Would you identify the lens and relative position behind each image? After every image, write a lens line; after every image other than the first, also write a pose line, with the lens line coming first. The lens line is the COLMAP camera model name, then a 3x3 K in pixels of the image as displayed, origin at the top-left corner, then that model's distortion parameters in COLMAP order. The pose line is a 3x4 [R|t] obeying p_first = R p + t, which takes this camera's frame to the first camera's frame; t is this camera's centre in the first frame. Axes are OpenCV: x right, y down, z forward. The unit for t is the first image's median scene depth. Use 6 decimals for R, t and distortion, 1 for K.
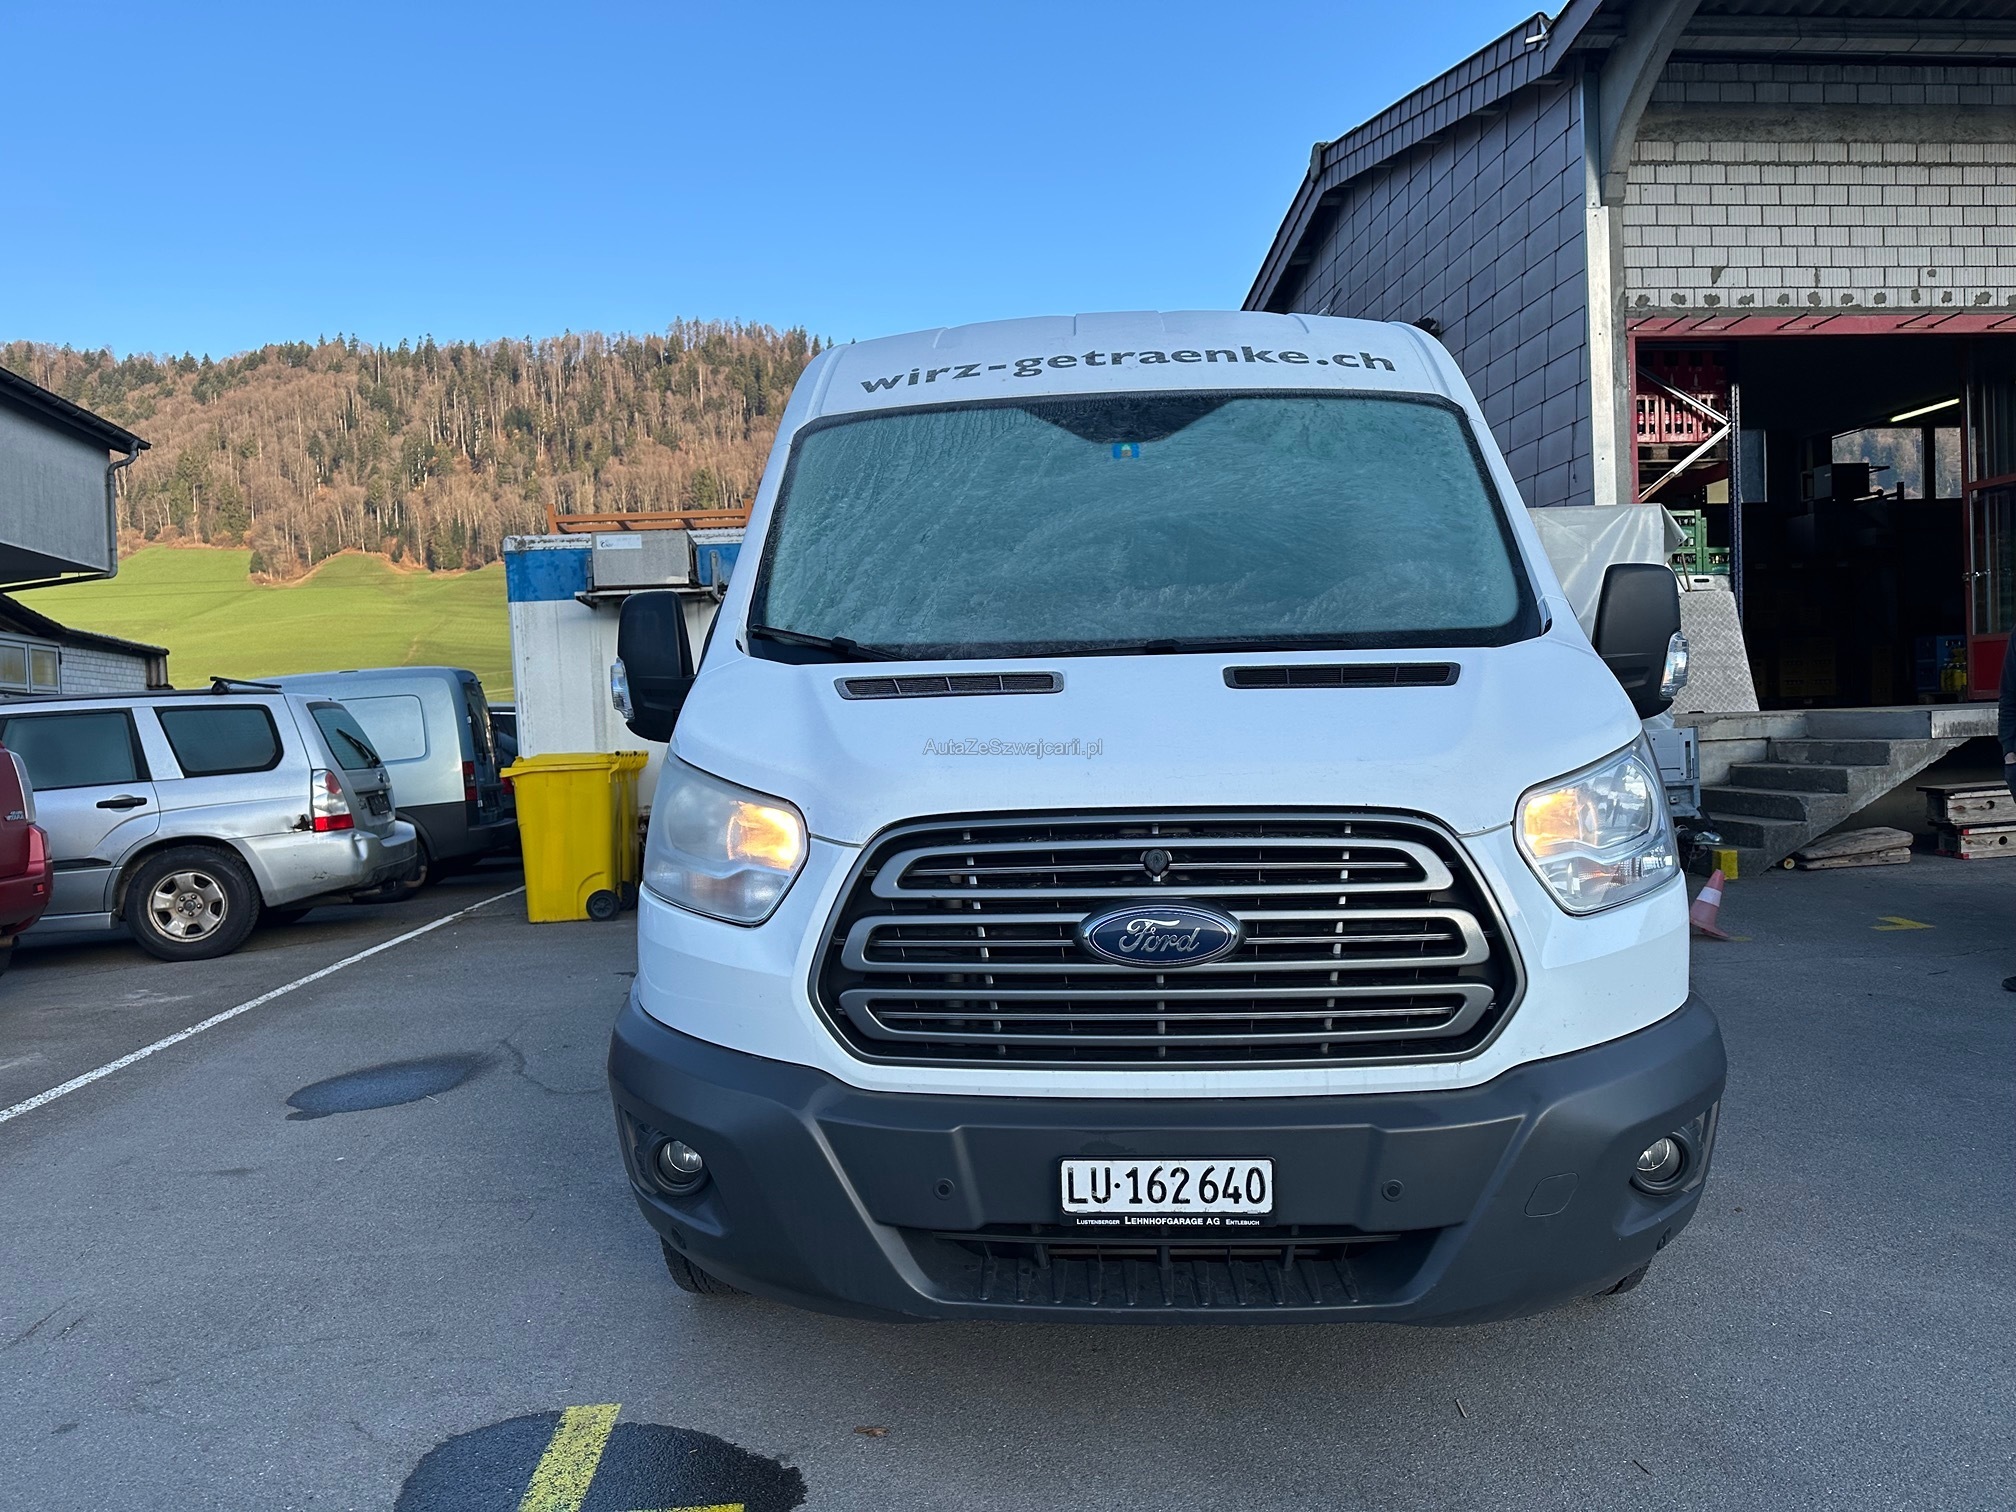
lens RADIAL K [[1415.0, 0, 1002.8], [0, 1415.0, 750.6], [0, 0, 1]] dist [0.047188, -0.052528]
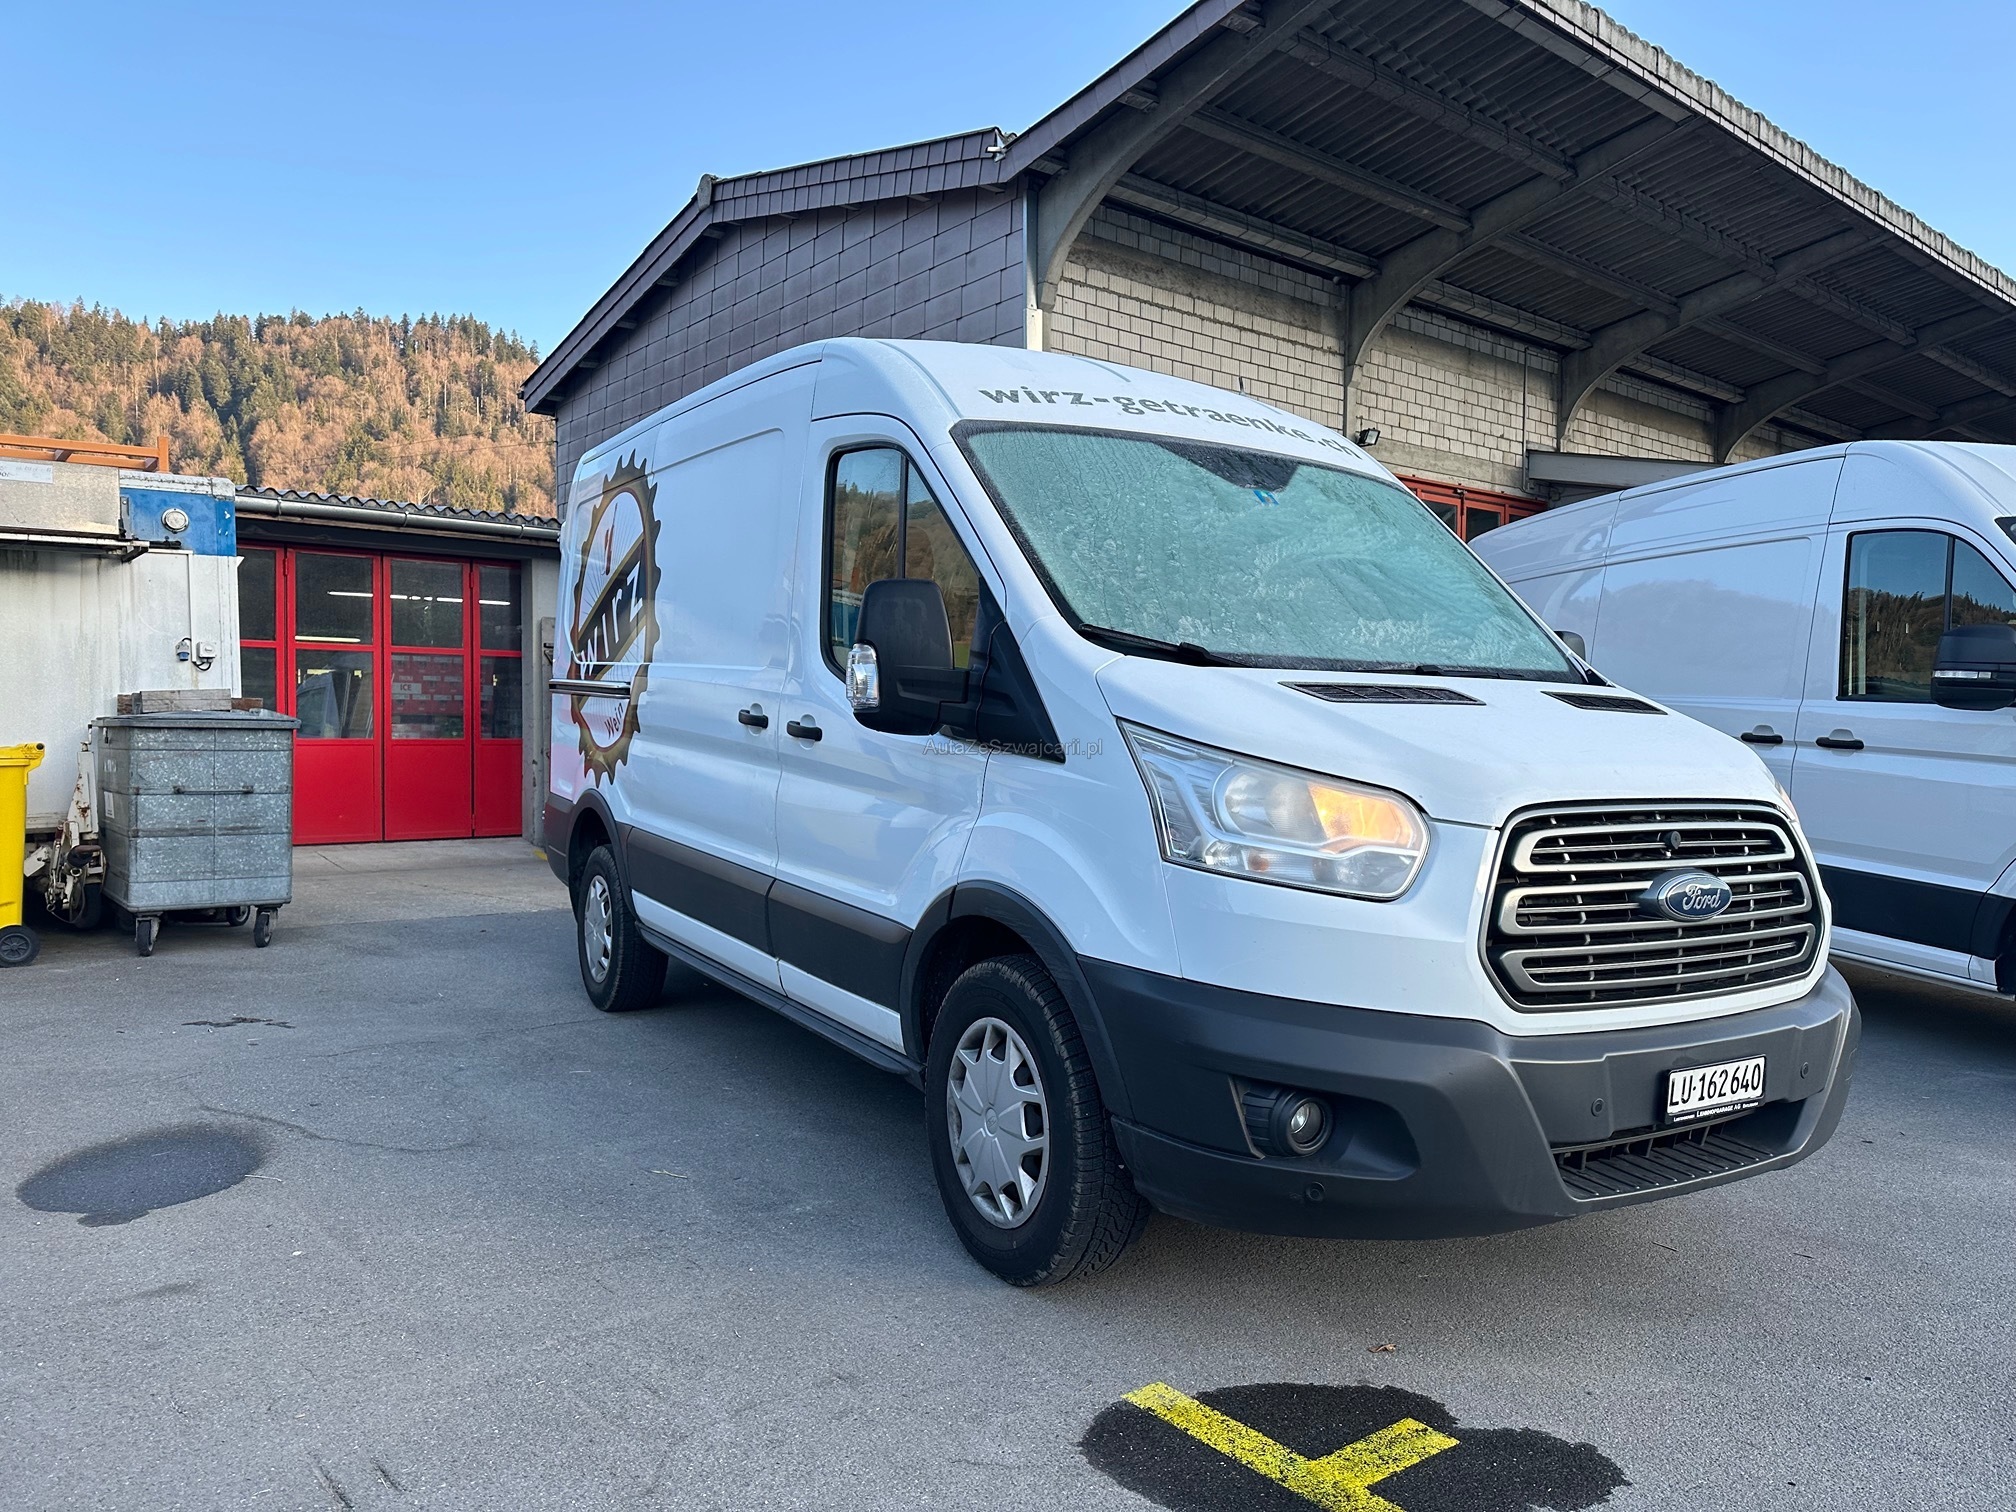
lens RADIAL K [[1406.5, 0, 1004.2], [0, 1406.5, 761.9], [0, 0, 1]] dist [0.068969, -0.103700]
pose [[0.826121, 0.026653, 0.562861, -0.943041], [-0.021652, 0.999645, -0.015558, 0.033156], [-0.563076, 0.000666, 0.826405, 0.223936]]
